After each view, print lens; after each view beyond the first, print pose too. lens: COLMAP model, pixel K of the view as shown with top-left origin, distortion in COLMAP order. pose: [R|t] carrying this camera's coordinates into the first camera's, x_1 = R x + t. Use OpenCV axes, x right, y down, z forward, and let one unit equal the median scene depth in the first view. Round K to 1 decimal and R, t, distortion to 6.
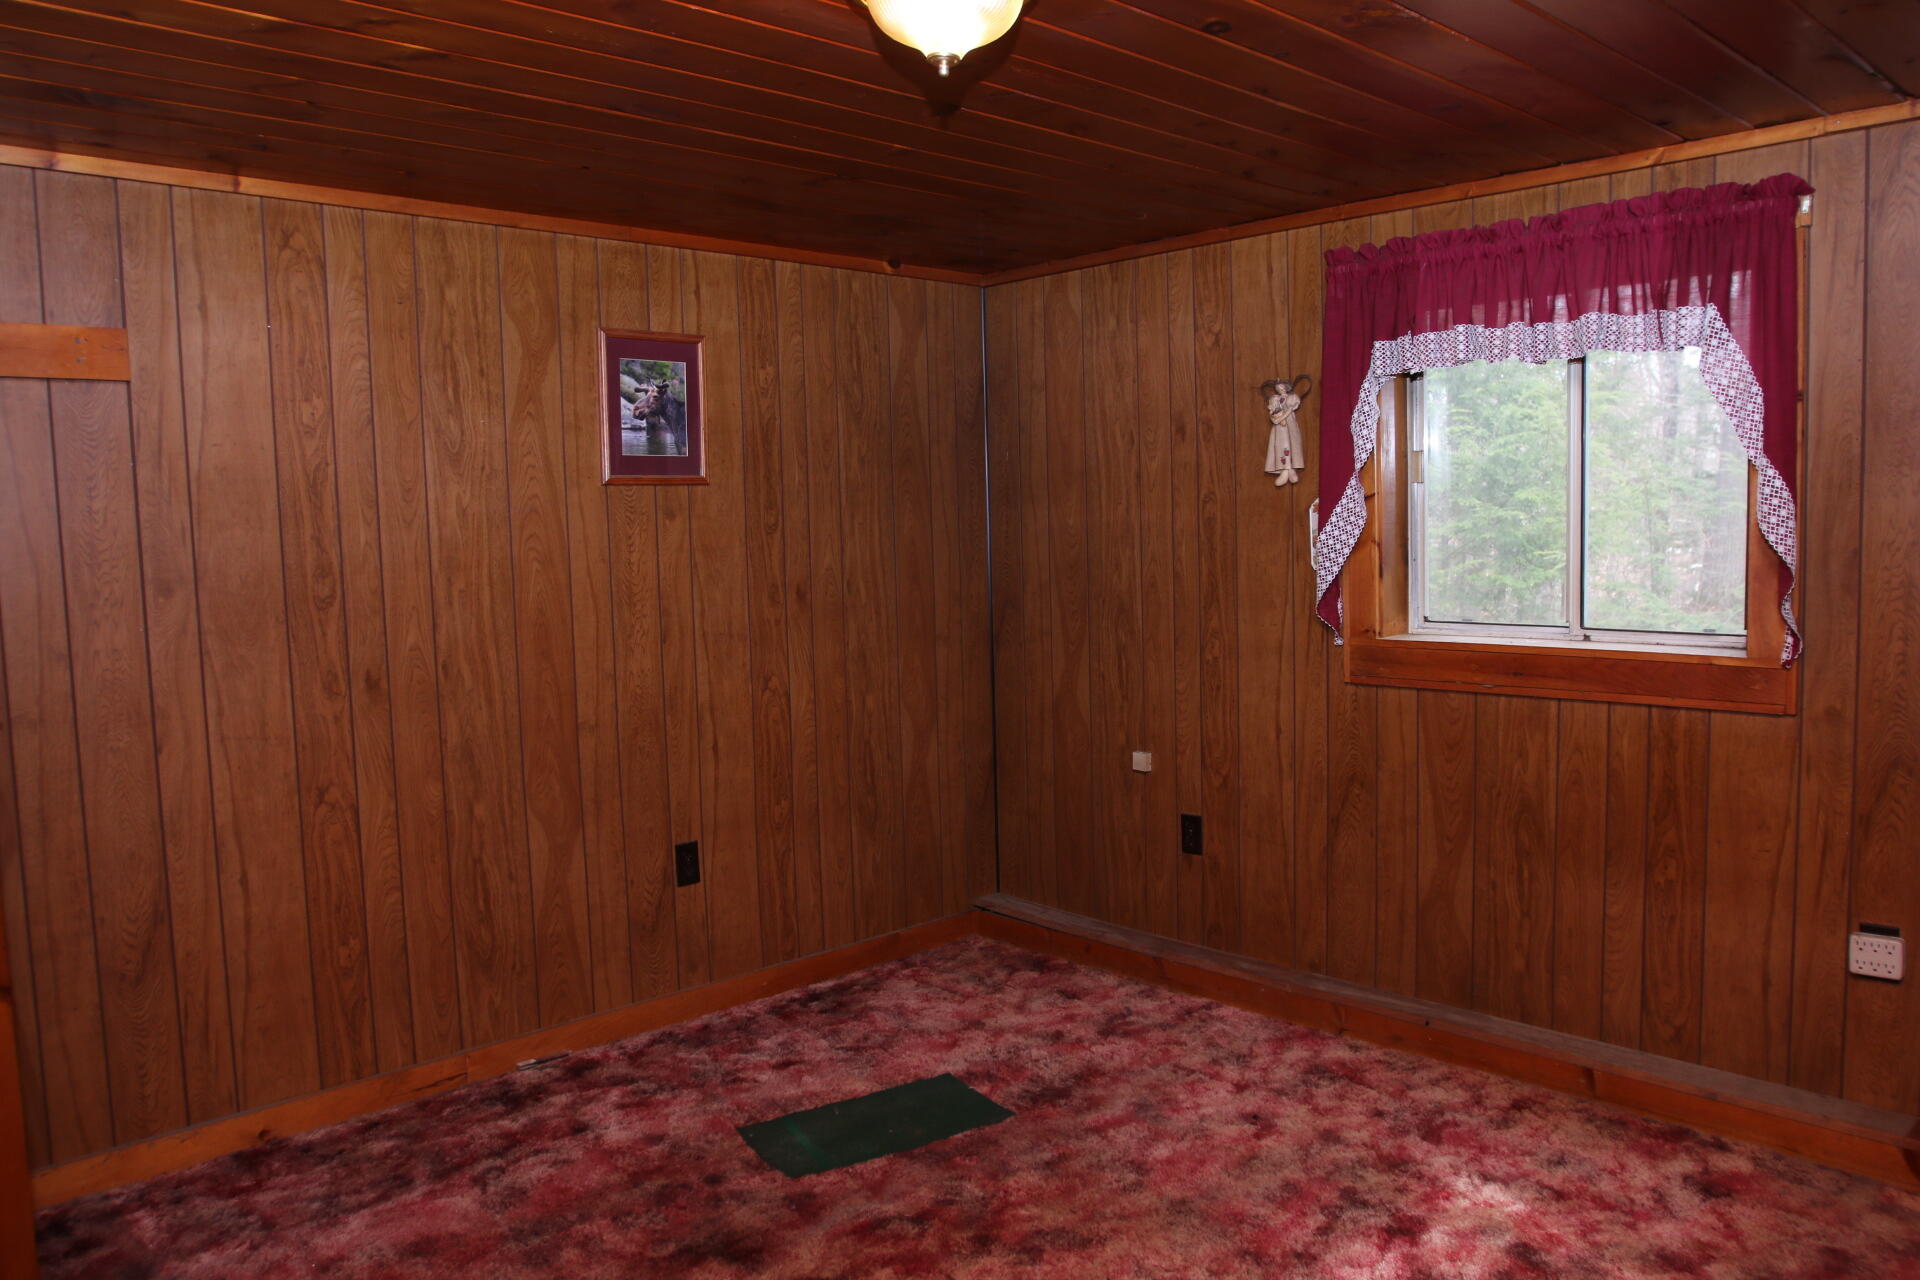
lens RADIAL K [[1410.7, 0, 971.1], [0, 1410.7, 639.2], [0, 0, 1]] dist [-0.097195, 0.064816]
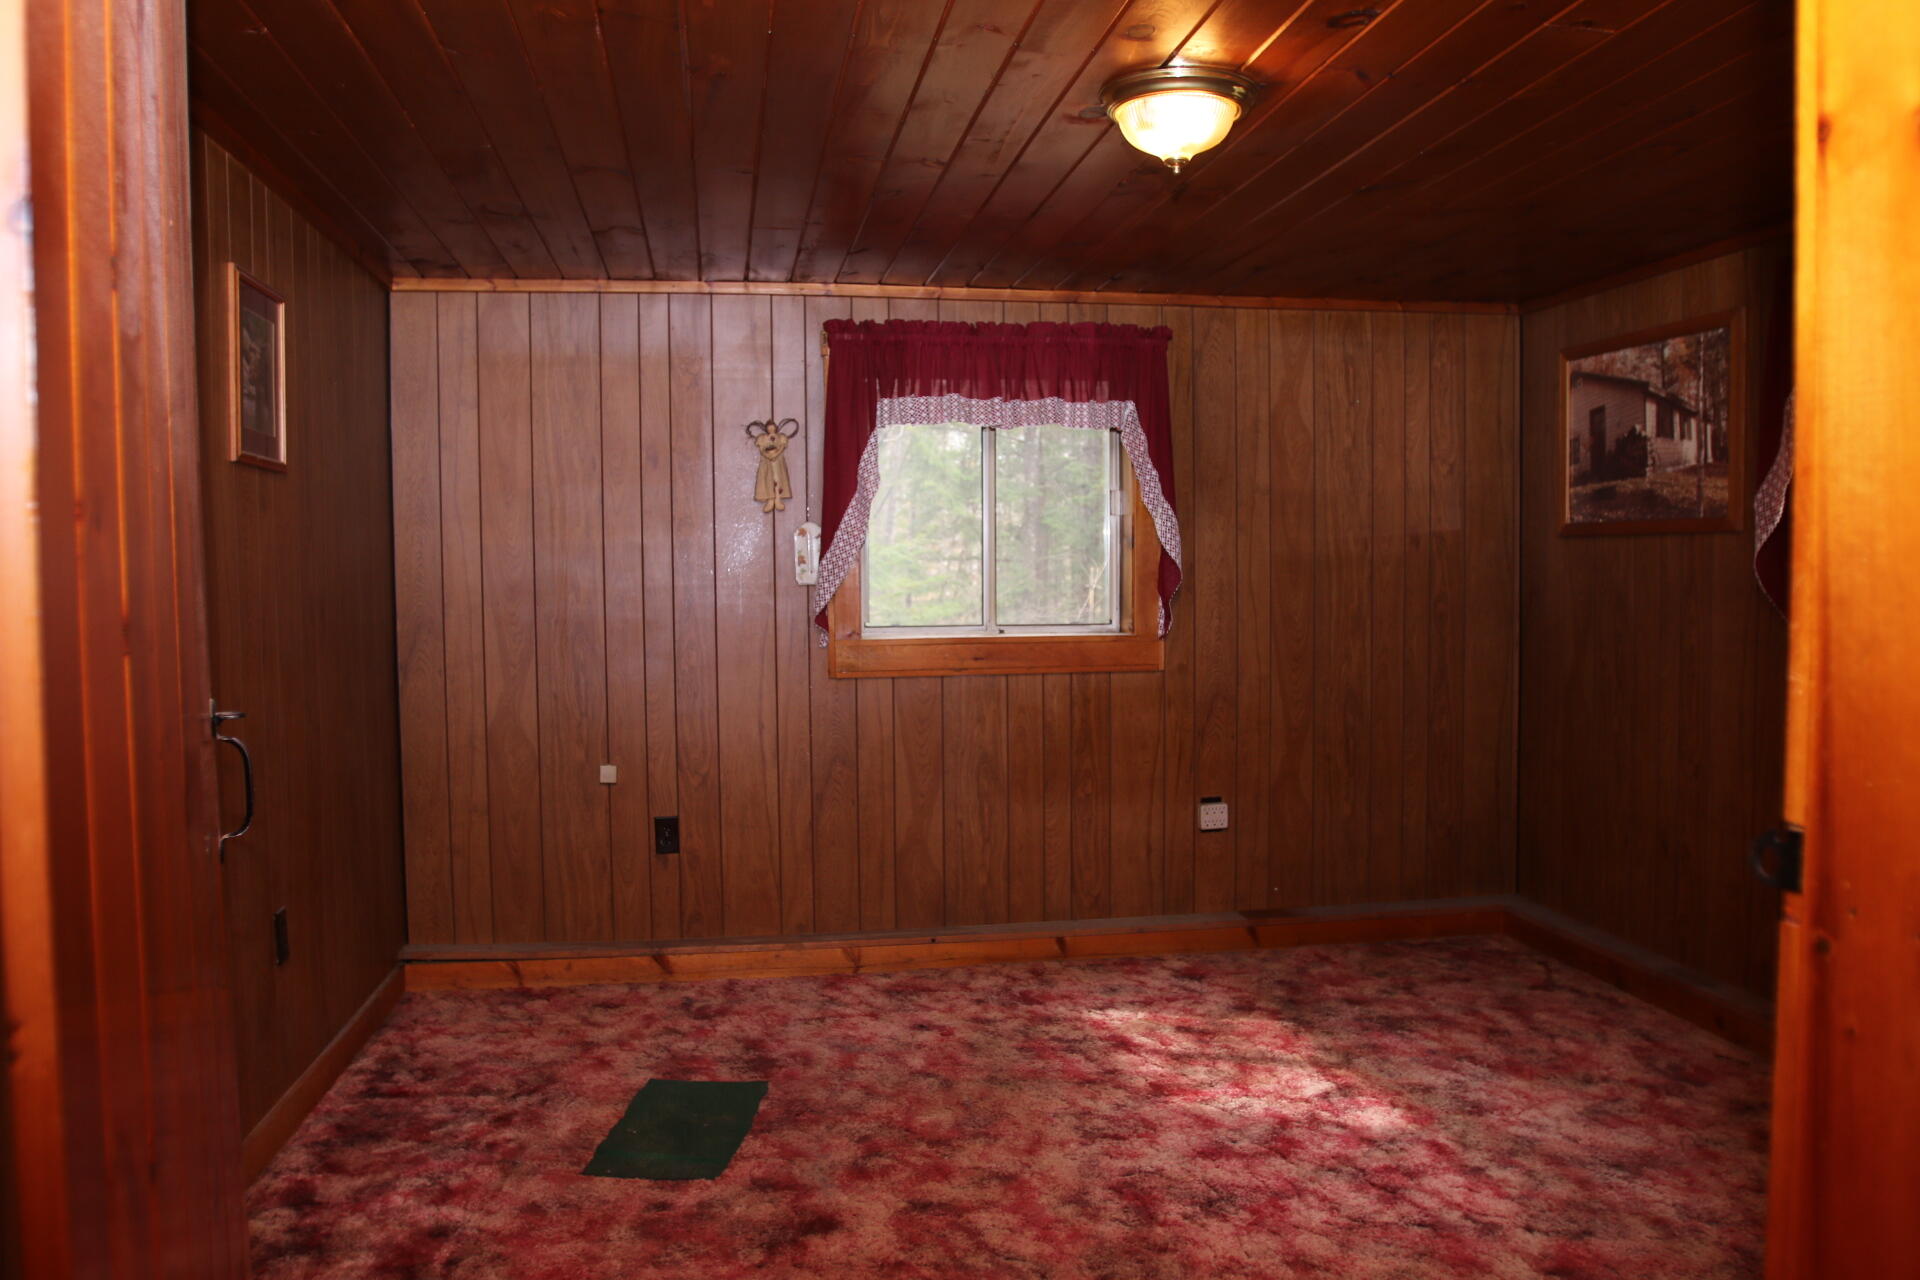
lens RADIAL K [[1410.7, 0, 963.0], [0, 1410.7, 643.5], [0, 0, 1]] dist [-0.097195, 0.064816]
pose [[0.567468, -0.017124, 0.823217, -0.715697], [0.066593, 0.997463, -0.025157, 0.042487], [-0.820698, 0.069096, 0.567169, 0.240878]]
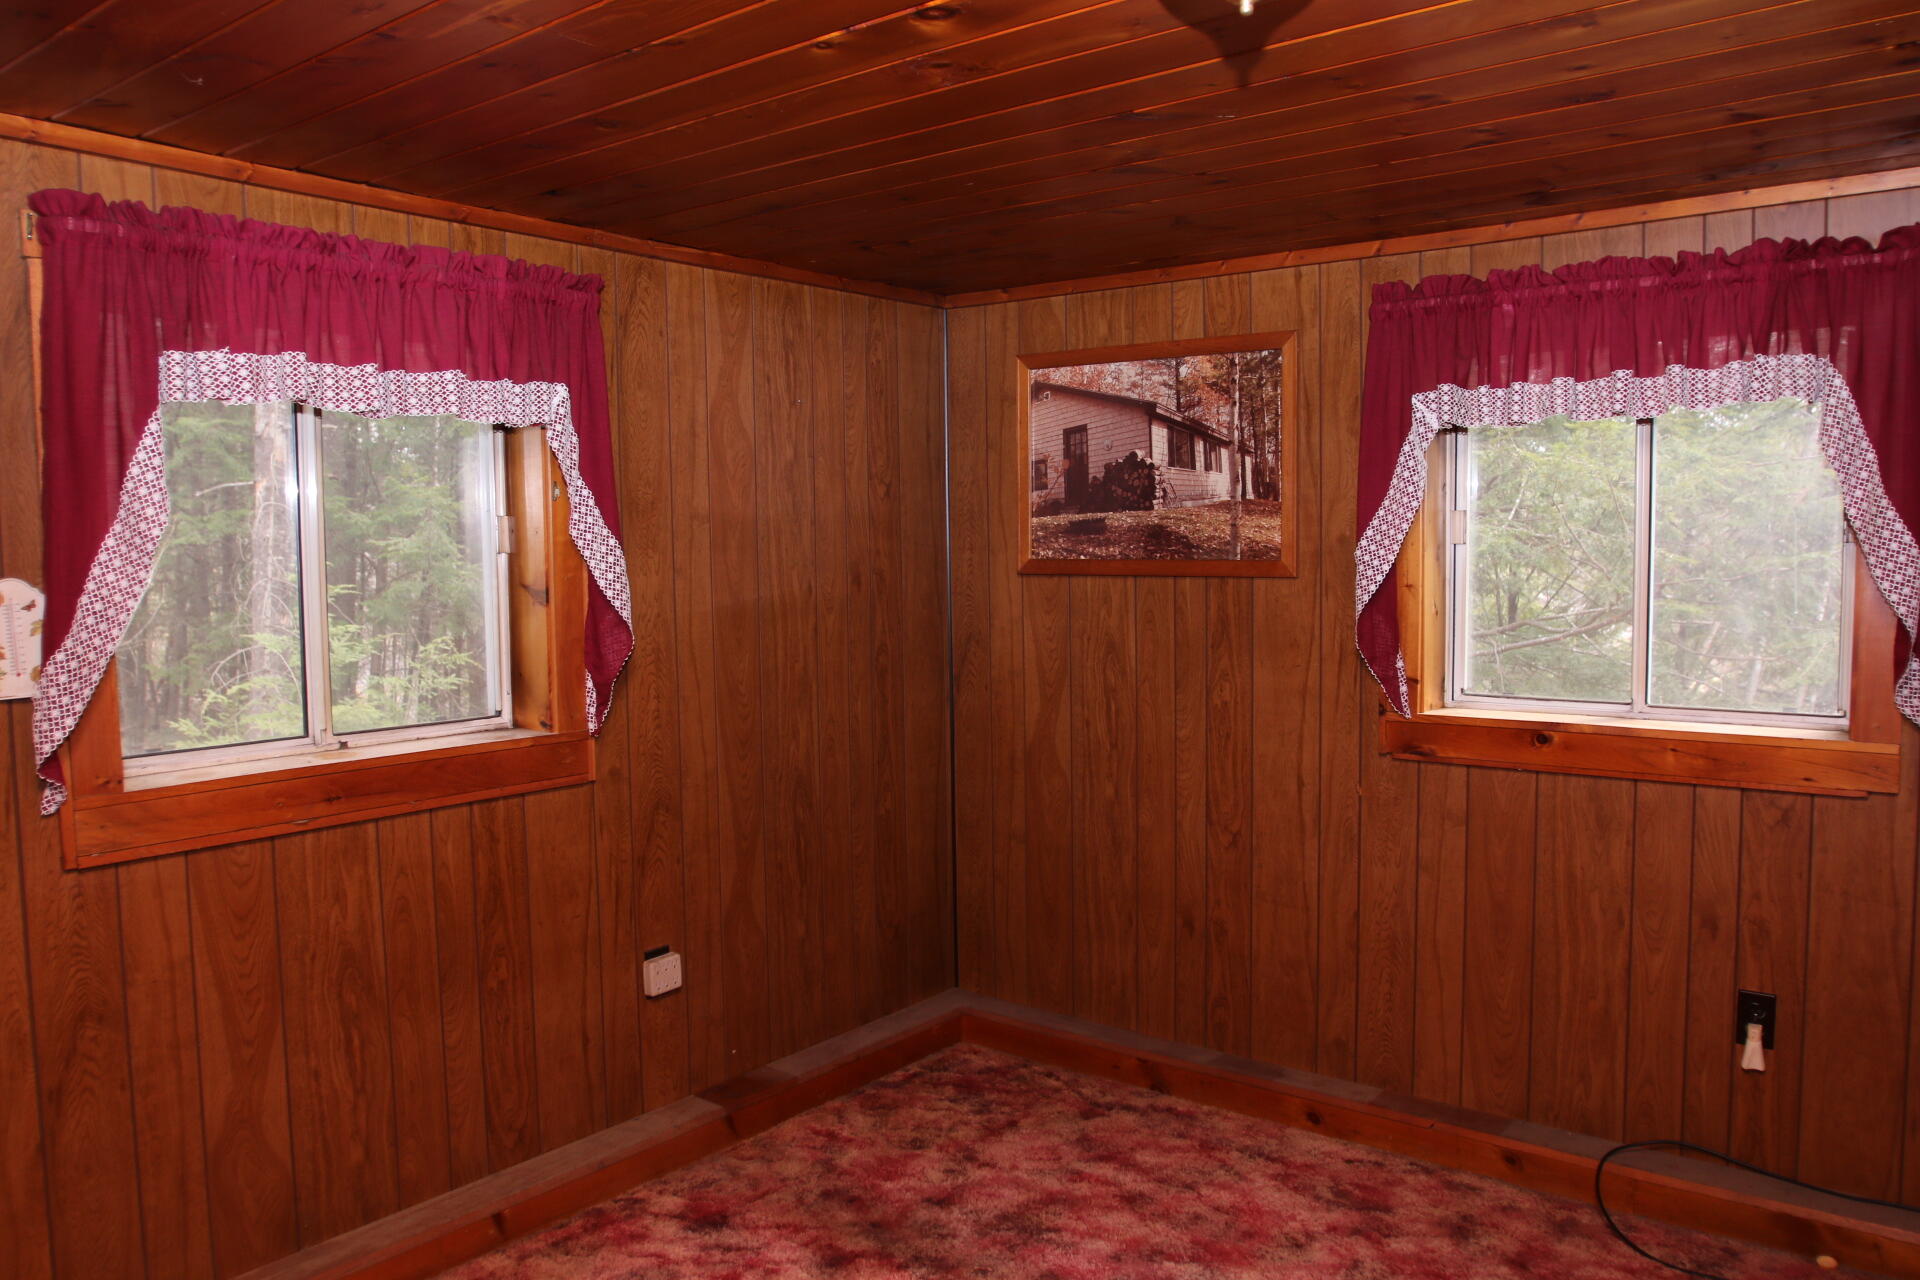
lens RADIAL K [[1410.7, 0, 964.0], [0, 1410.7, 645.3], [0, 0, 1]] dist [-0.097195, 0.064816]
pose [[-0.135917, -0.040236, 0.989903, -0.433662], [0.107801, 0.992642, 0.055149, -0.066395], [-0.984838, 0.114208, -0.130580, 0.724913]]
